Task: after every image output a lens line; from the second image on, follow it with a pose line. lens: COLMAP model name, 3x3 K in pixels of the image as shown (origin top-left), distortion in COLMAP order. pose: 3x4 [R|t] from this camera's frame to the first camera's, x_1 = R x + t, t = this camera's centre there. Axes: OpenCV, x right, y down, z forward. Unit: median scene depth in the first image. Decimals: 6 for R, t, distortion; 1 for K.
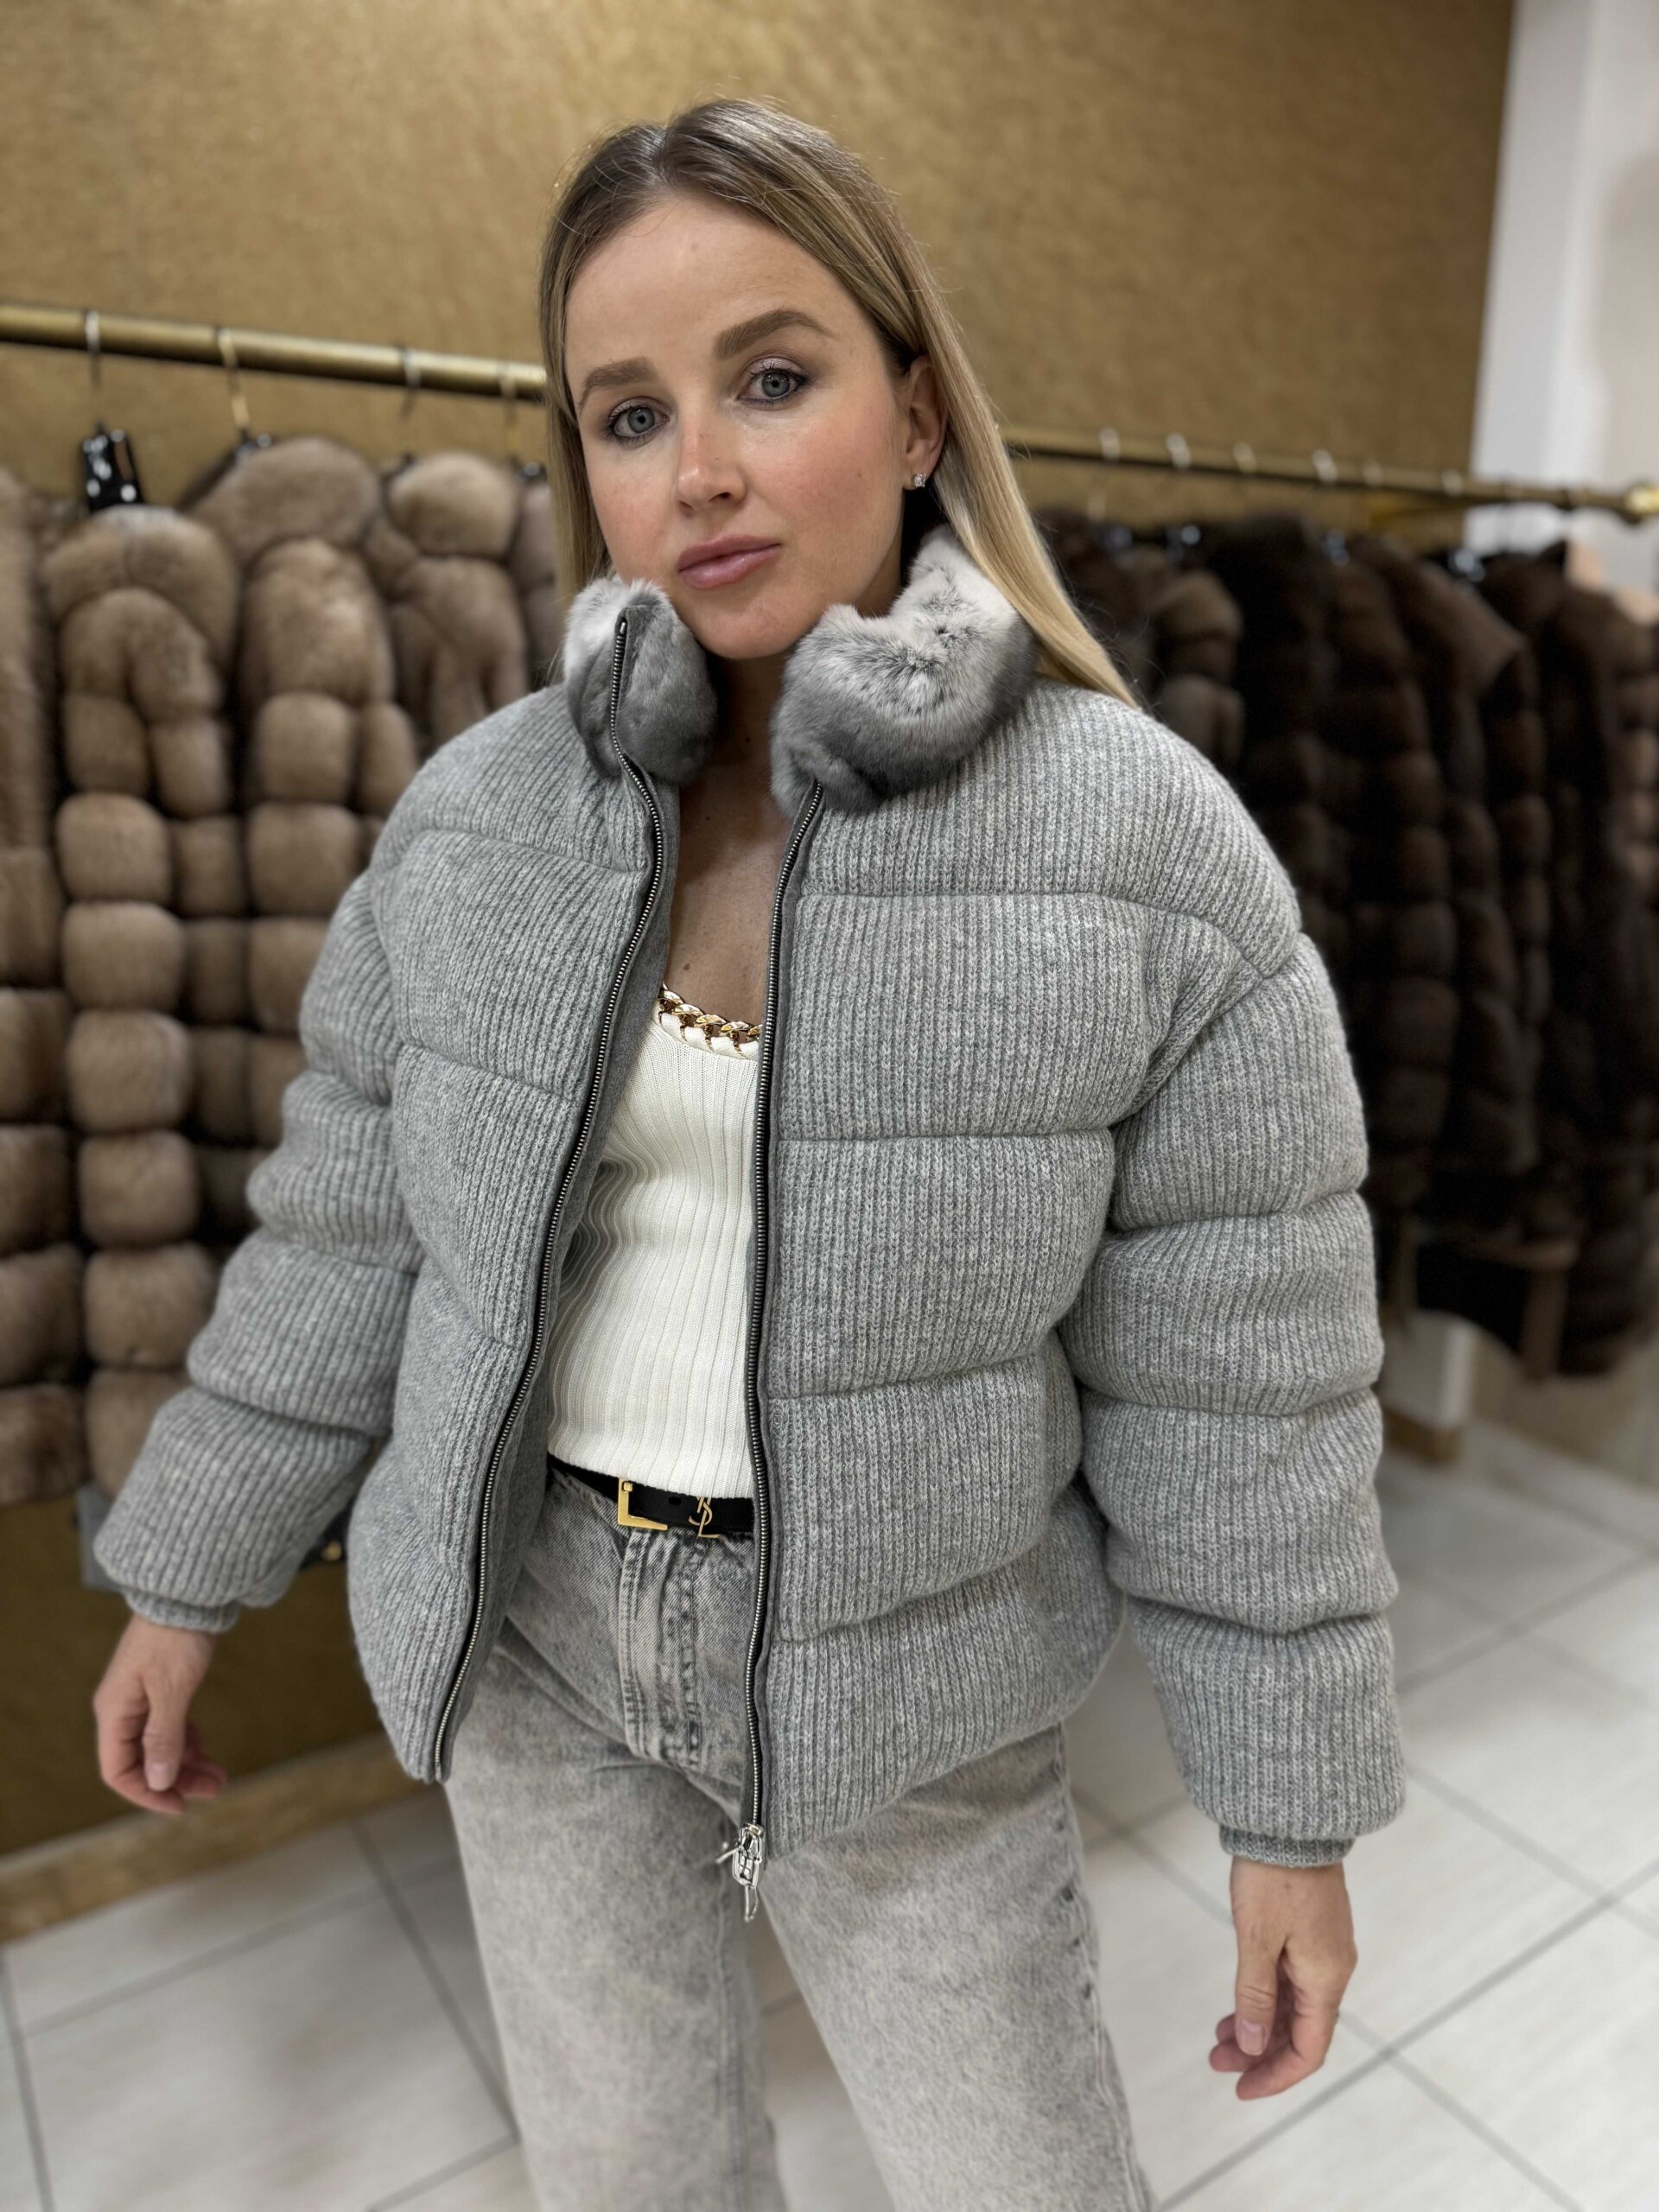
lens RADIAL K [[1555.7, 0, 838.0], [0, 1555.7, 1101.3], [0, 0, 1]] dist [-0.000266, -0.010481]
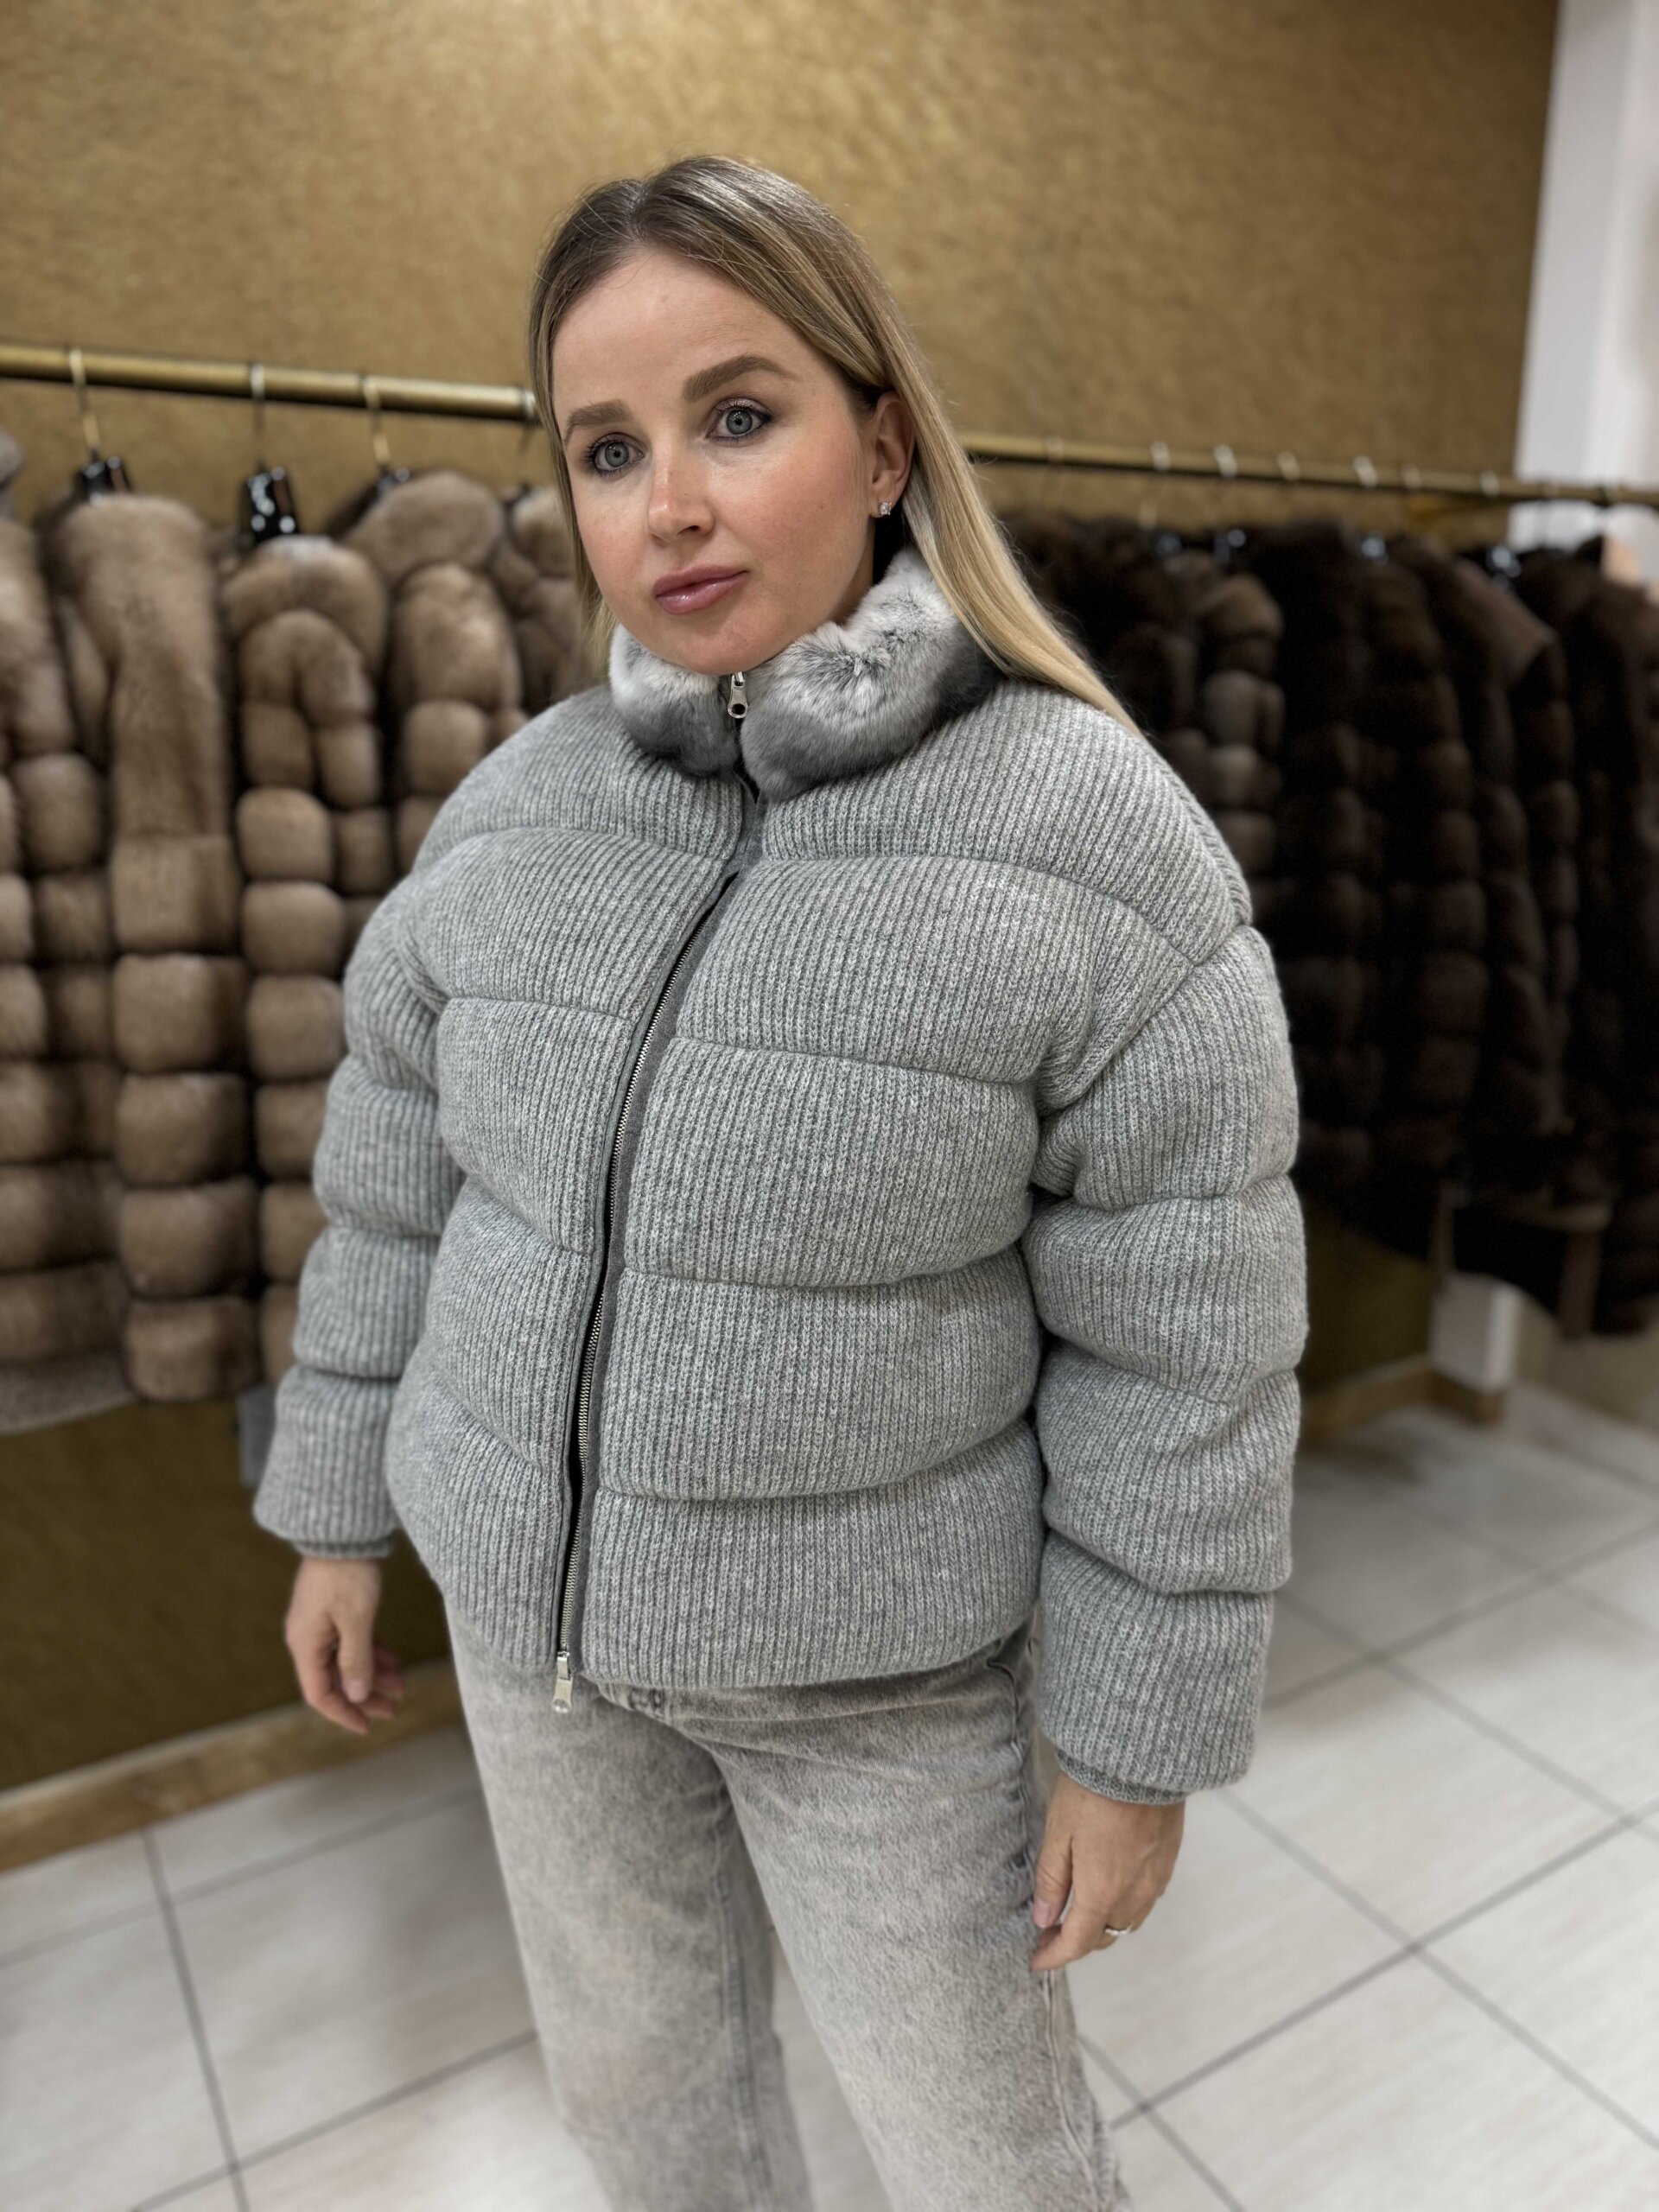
lens RADIAL K [[1555.7, 0, 834.0], [0, 1555.7, 1092.4], [0, 0, 1]] dist [-0.000266, -0.010481]
pose [[0.999083, 0.002598, -0.042737, -0.004688], [-0.002439, 0.999990, 0.003770, 0.015583], [0.042747, -0.003663, 0.999079, -0.094496]]
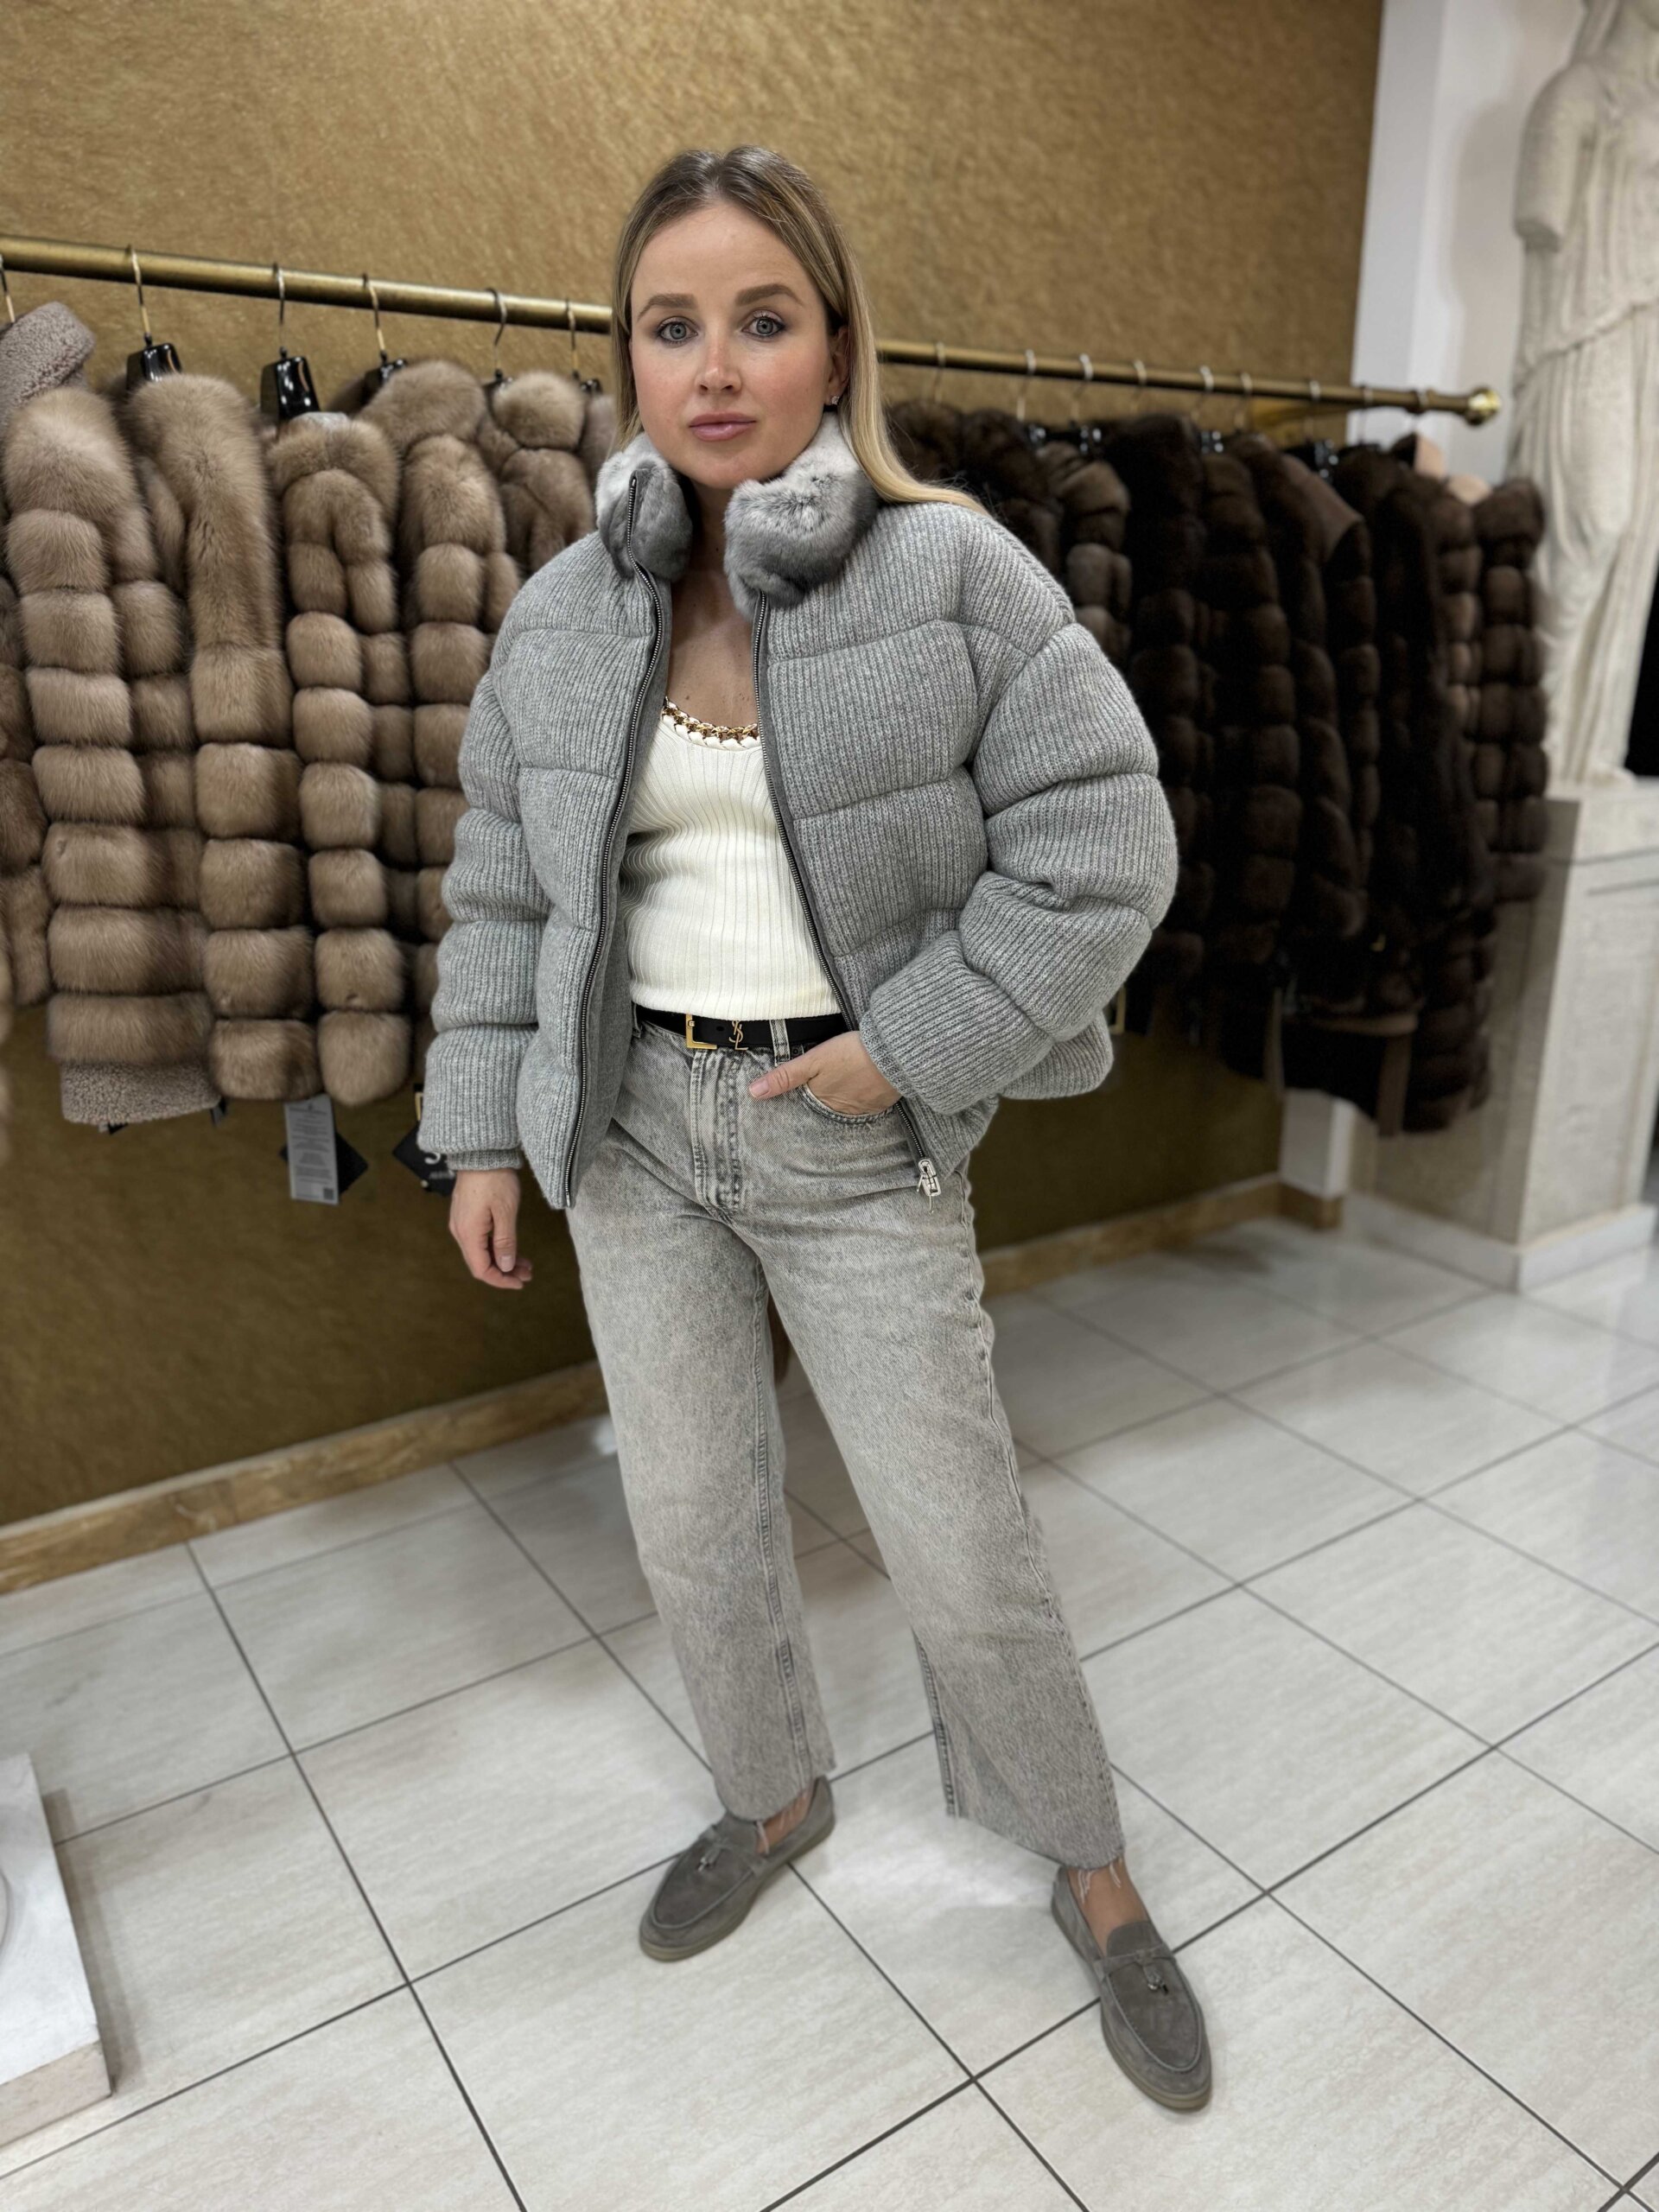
lens RADIAL K [[1555.7, 0, 829.3], [0, 1555.7, 1109.5], [0, 0, 1]] dist [-0.000266, -0.010481]
pose [[0.999891, -0.010355, 0.010539, -0.010303], [0.009774, 0.998506, 0.053764, 0.127621], [-0.011080, -0.053655, 0.998498, -0.319770]]
